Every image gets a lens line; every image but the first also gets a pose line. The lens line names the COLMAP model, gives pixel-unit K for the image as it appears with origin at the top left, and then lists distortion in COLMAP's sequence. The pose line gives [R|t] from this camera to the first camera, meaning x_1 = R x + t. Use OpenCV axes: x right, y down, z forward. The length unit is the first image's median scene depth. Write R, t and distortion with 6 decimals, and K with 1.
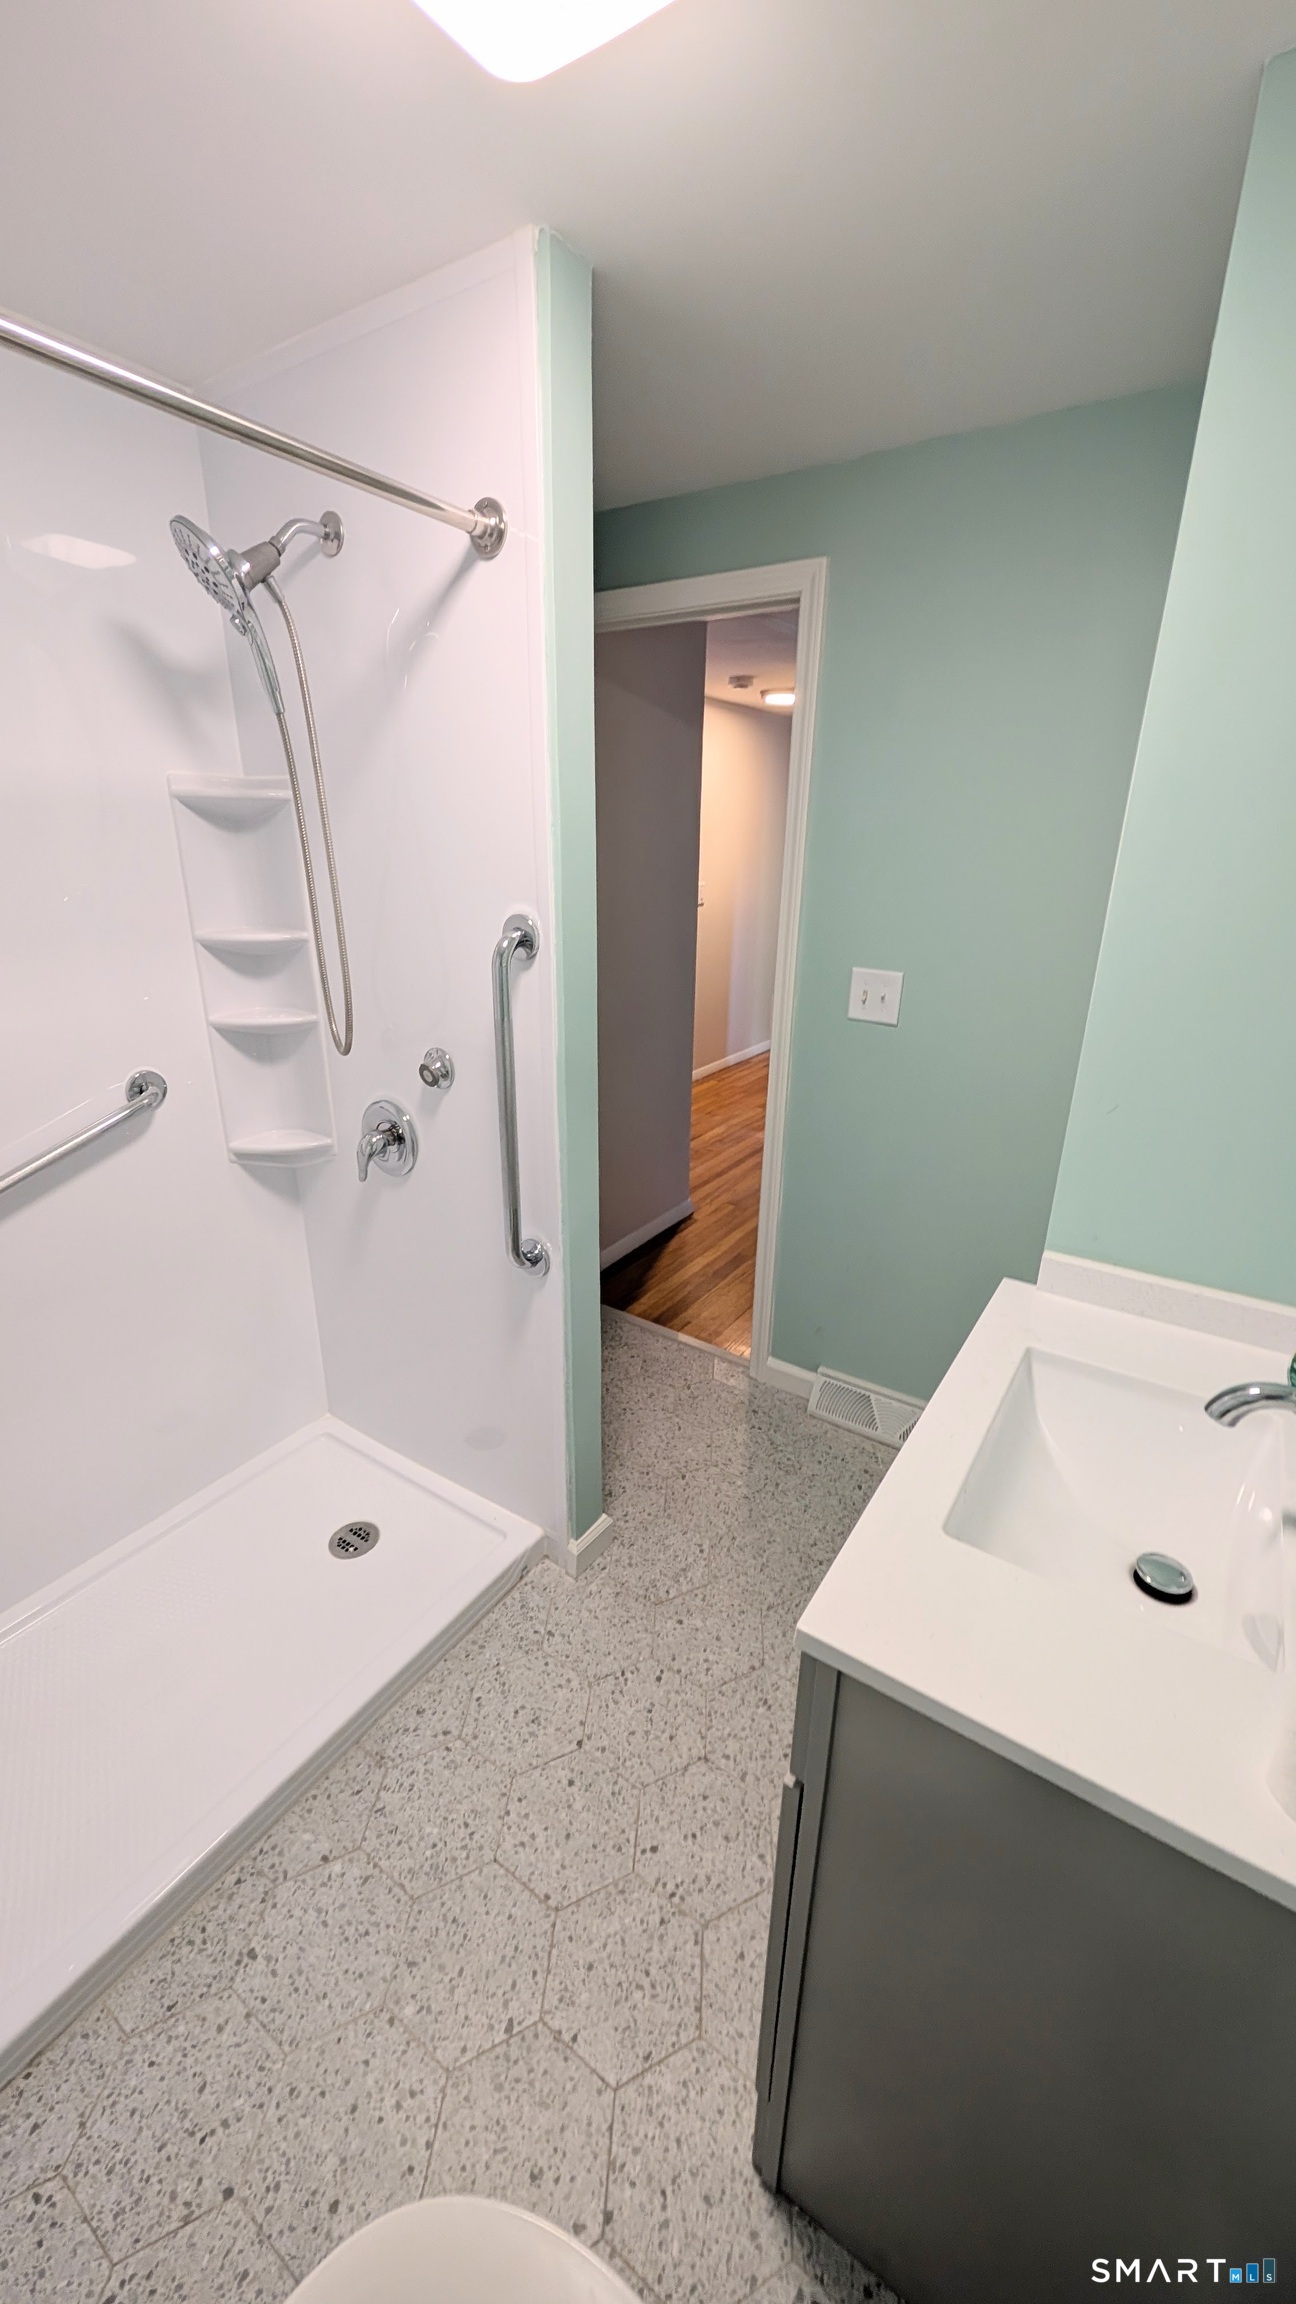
lens RADIAL K [[870.2, 0, 650.4], [0, 870.2, 1157.2], [0, 0, 1]] dist [0.000982, -0.000043]
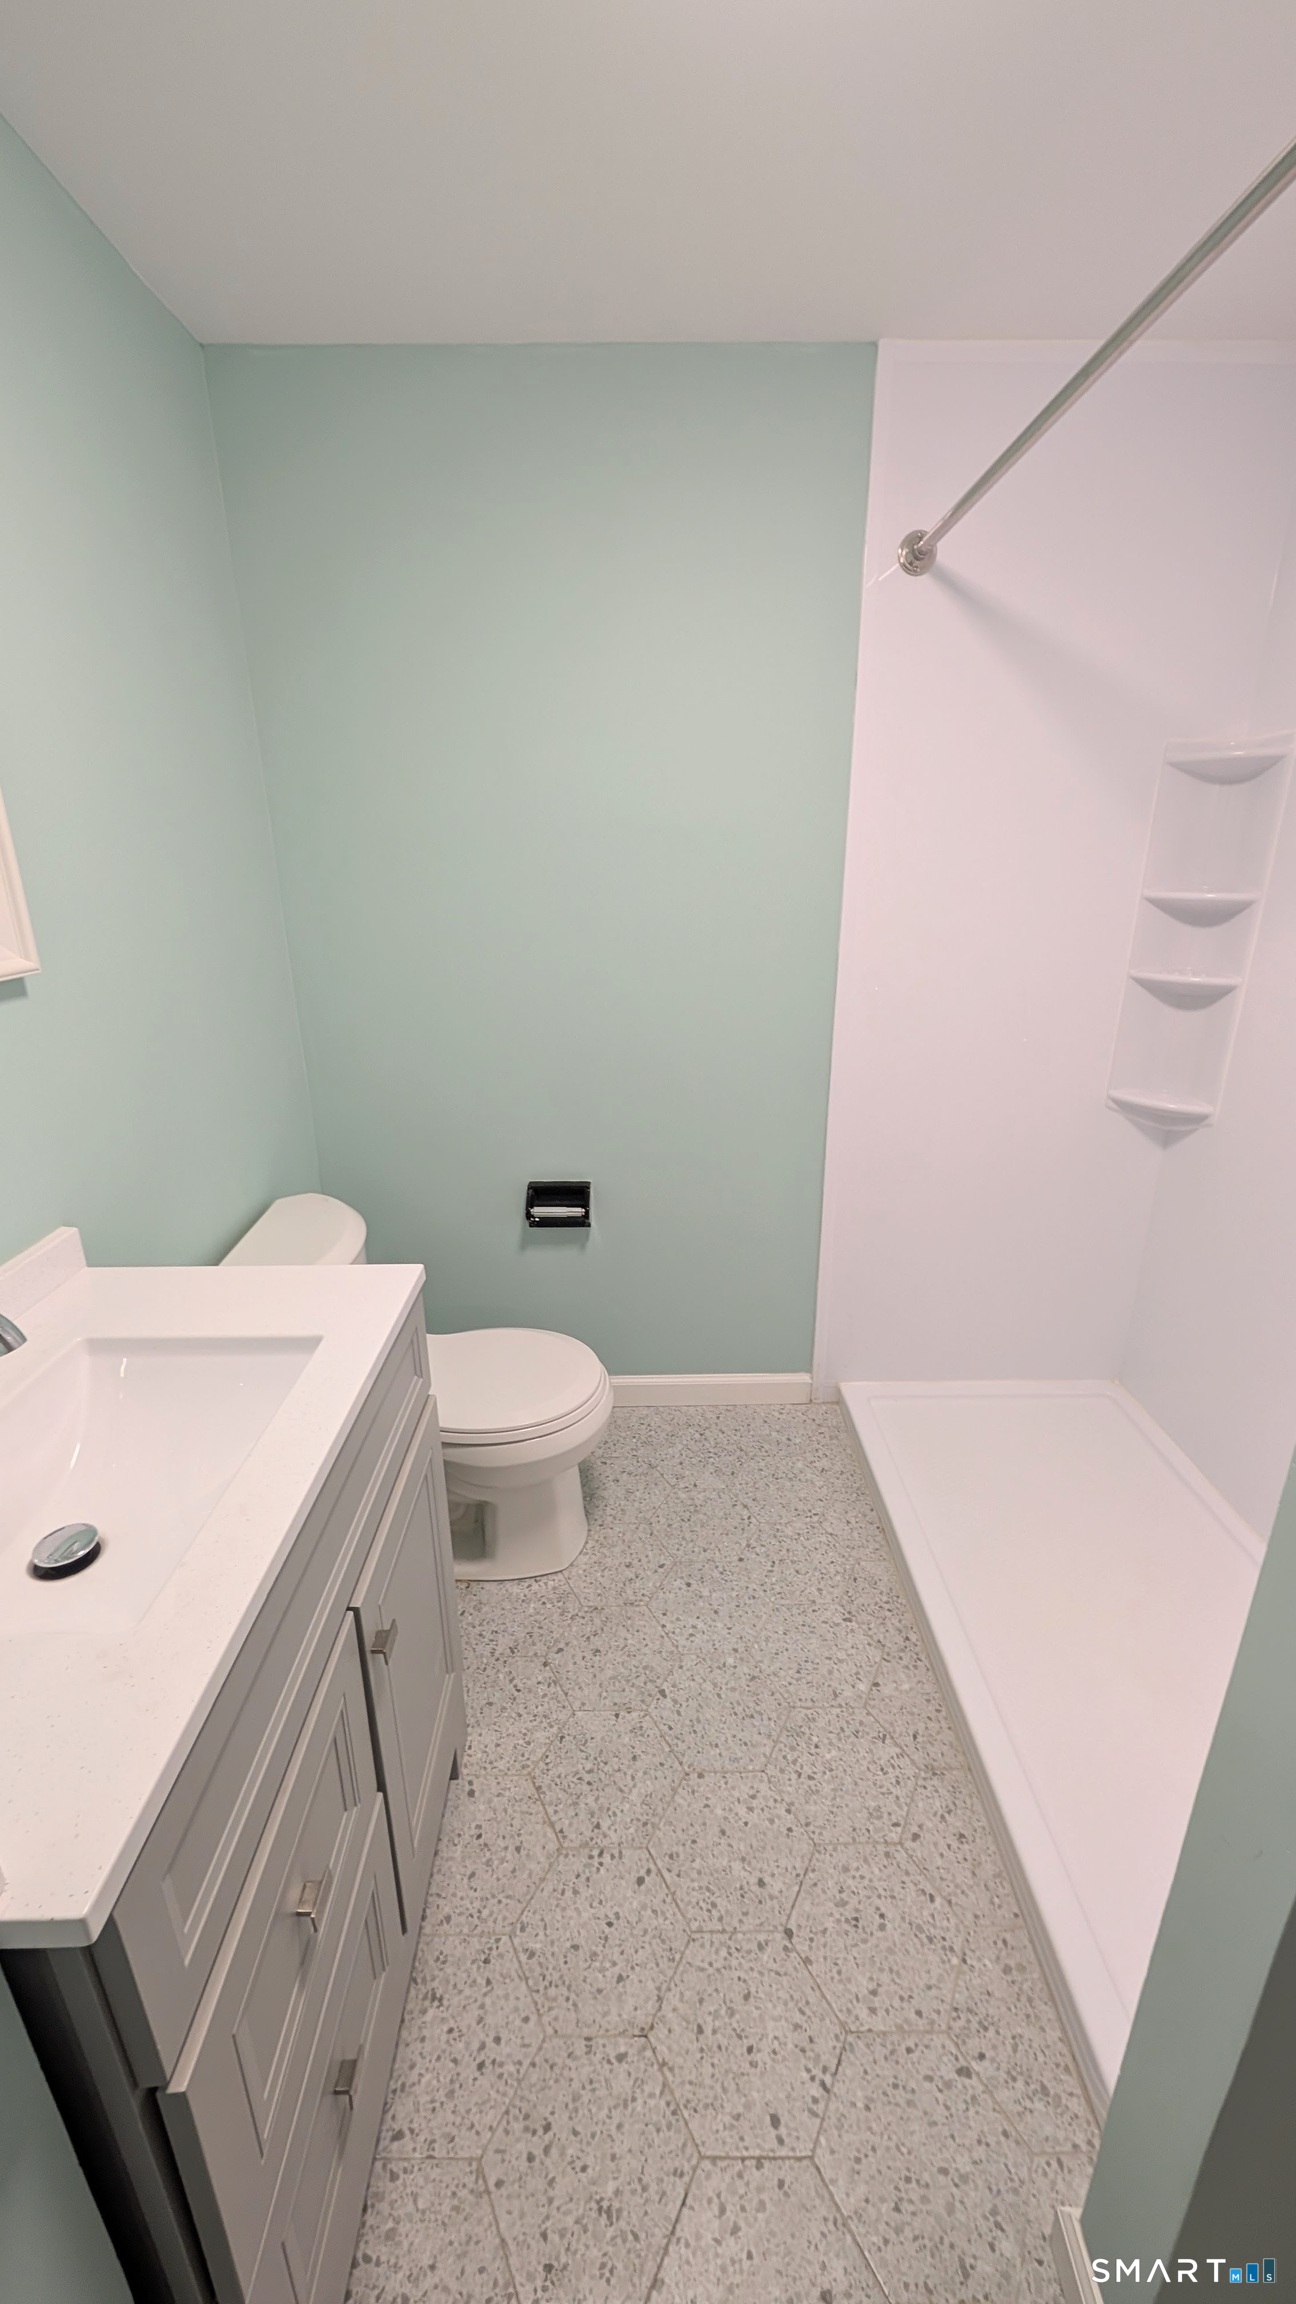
lens RADIAL K [[870.2, 0, 650.8], [0, 870.2, 1149.7], [0, 0, 1]] dist [0.000982, -0.000043]
pose [[-0.824535, 0.176989, -0.537417, 0.338346], [-0.200004, 0.797328, 0.569443, -0.320462], [0.529283, 0.577012, -0.622027, 1.101019]]
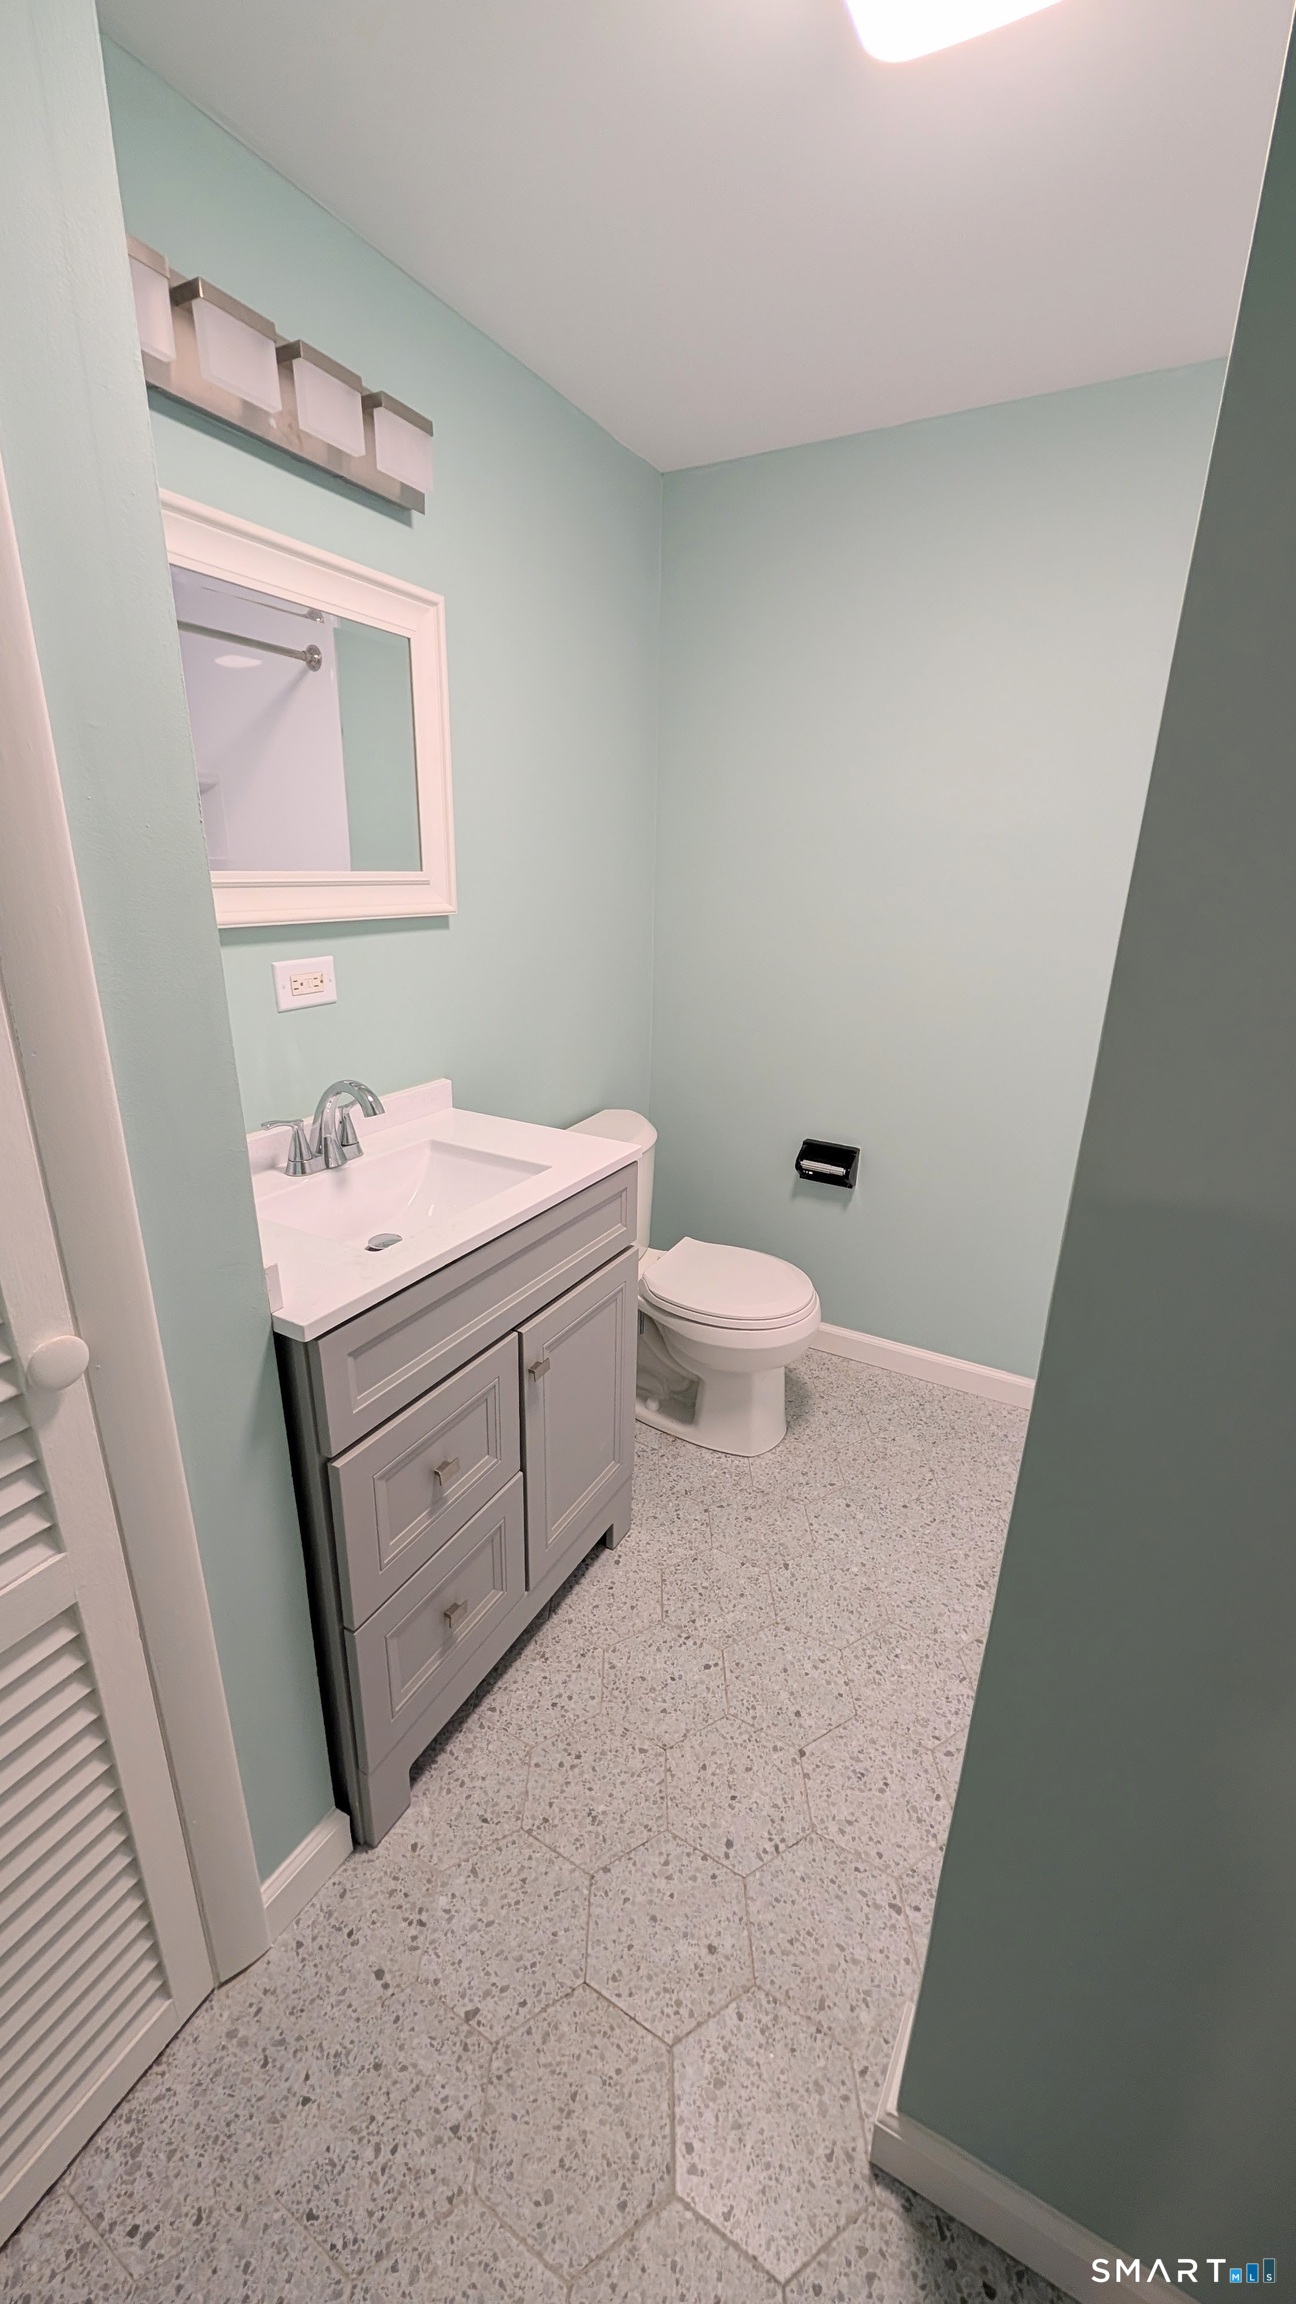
lens RADIAL K [[870.2, 0, 652.1], [0, 870.2, 1149.1], [0, 0, 1]] dist [0.000982, -0.000043]
pose [[-0.995901, -0.007575, -0.090127, 0.177960], [-0.062400, 0.778884, 0.624055, -0.419191], [0.065472, 0.627122, -0.776165, 1.413942]]
